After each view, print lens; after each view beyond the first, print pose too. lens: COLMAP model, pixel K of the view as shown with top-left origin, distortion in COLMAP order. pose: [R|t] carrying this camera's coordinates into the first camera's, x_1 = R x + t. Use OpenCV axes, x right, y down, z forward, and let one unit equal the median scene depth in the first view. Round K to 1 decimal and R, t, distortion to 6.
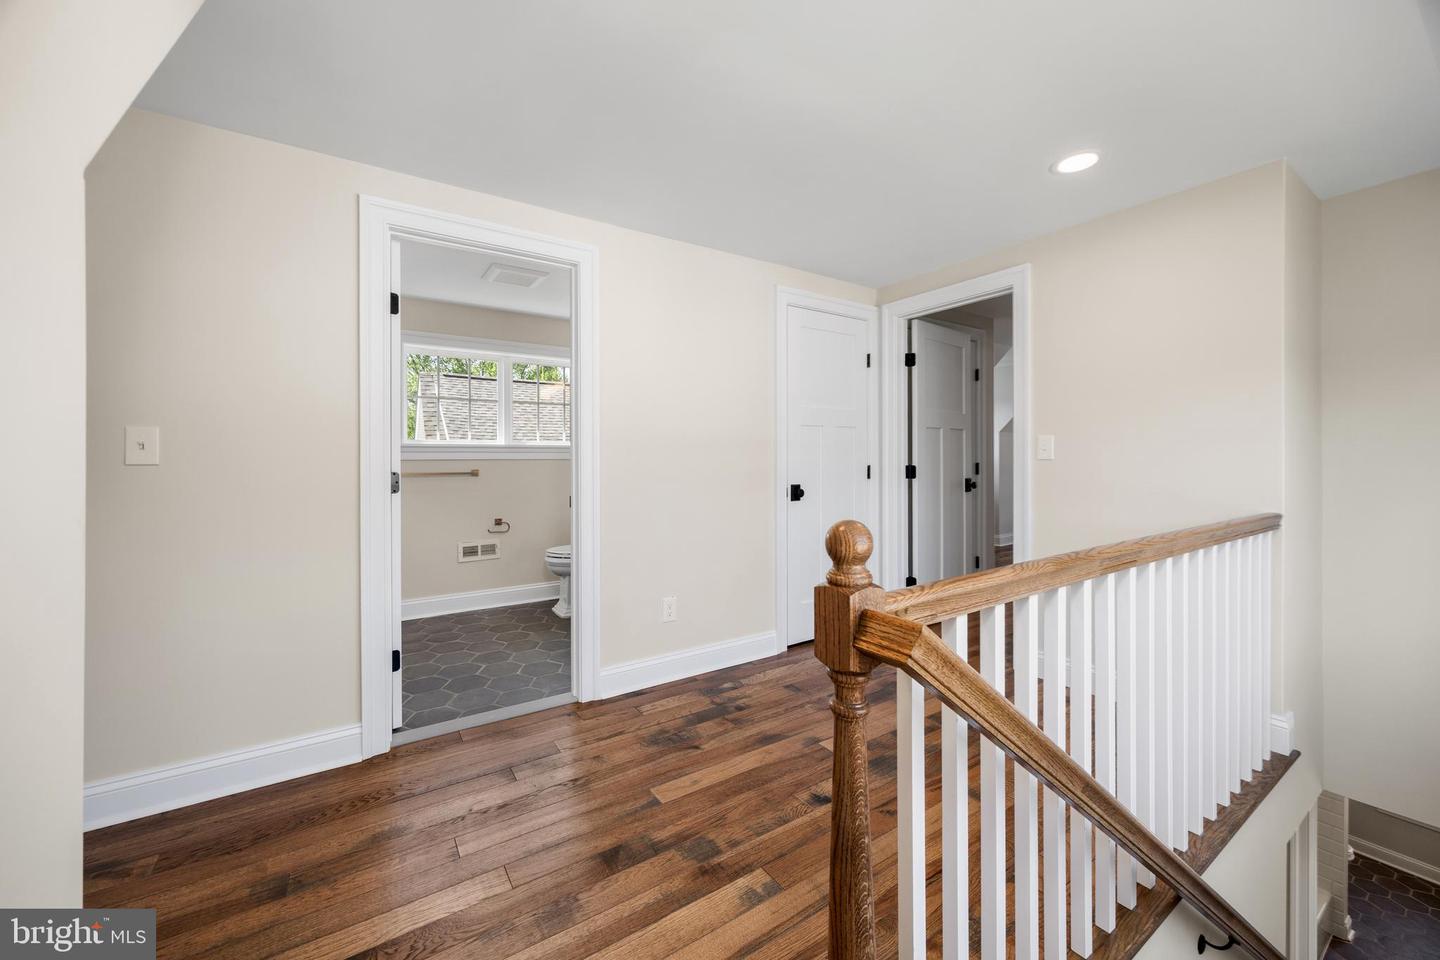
lens RADIAL K [[554.8, 0, 724.9], [0, 554.8, 468.7], [0, 0, 1]] dist [-0.001190, -0.000248]
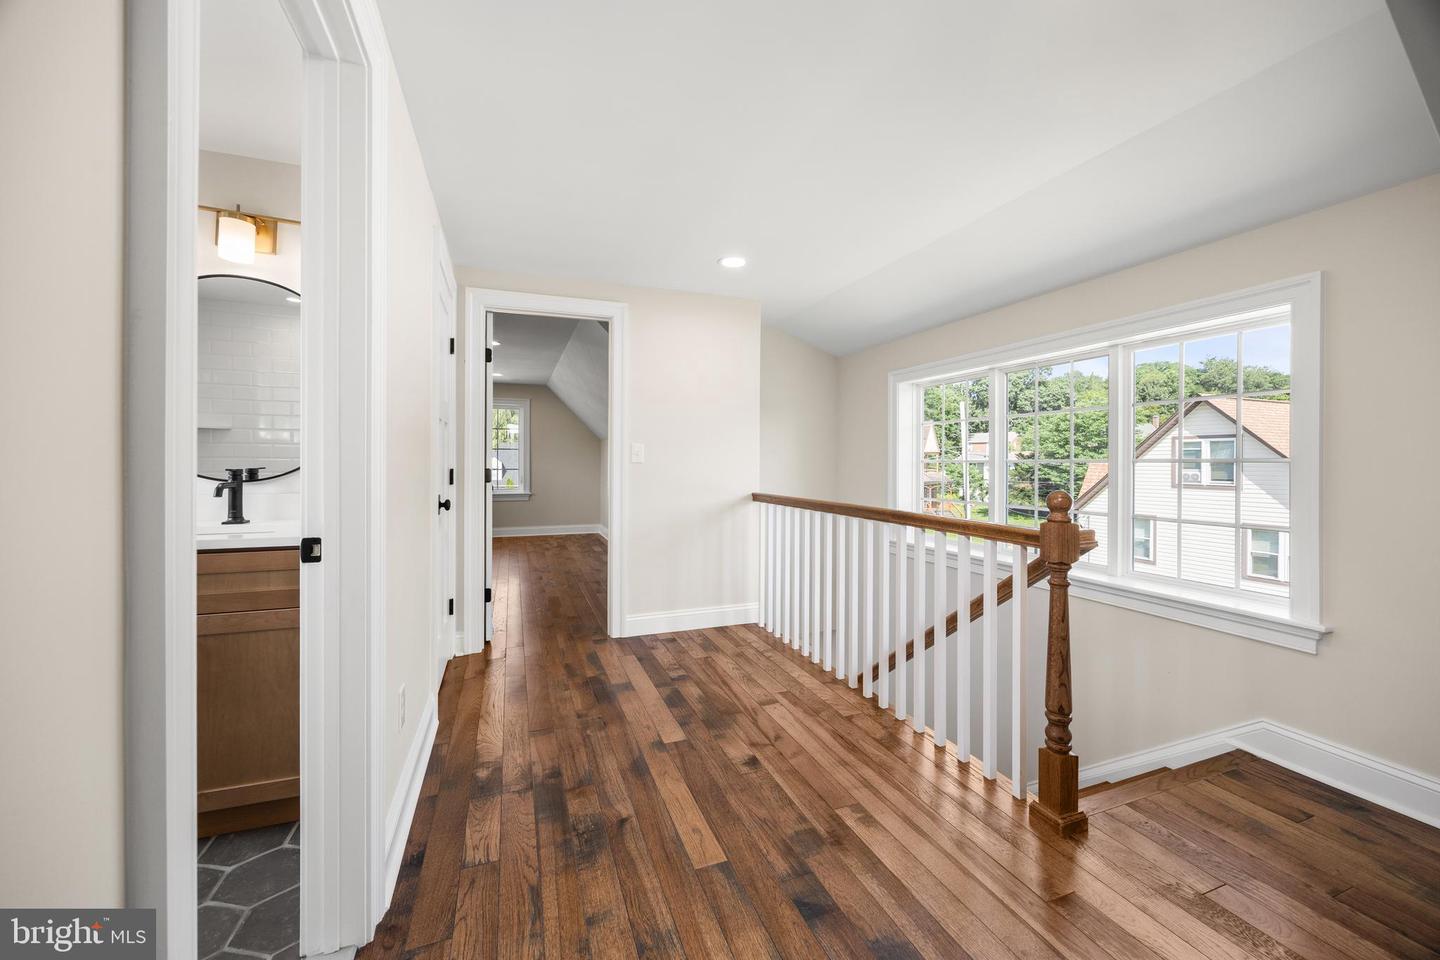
lens RADIAL K [[551.5, 0, 720.0], [0, 551.5, 459.6], [0, 0, 1]] dist [0.000670, 0.000059]
pose [[0.228137, 0.010287, 0.973575, -0.839317], [0.011121, 0.999851, -0.013171, -0.005950], [-0.973565, 0.013832, 0.227989, 0.709784]]
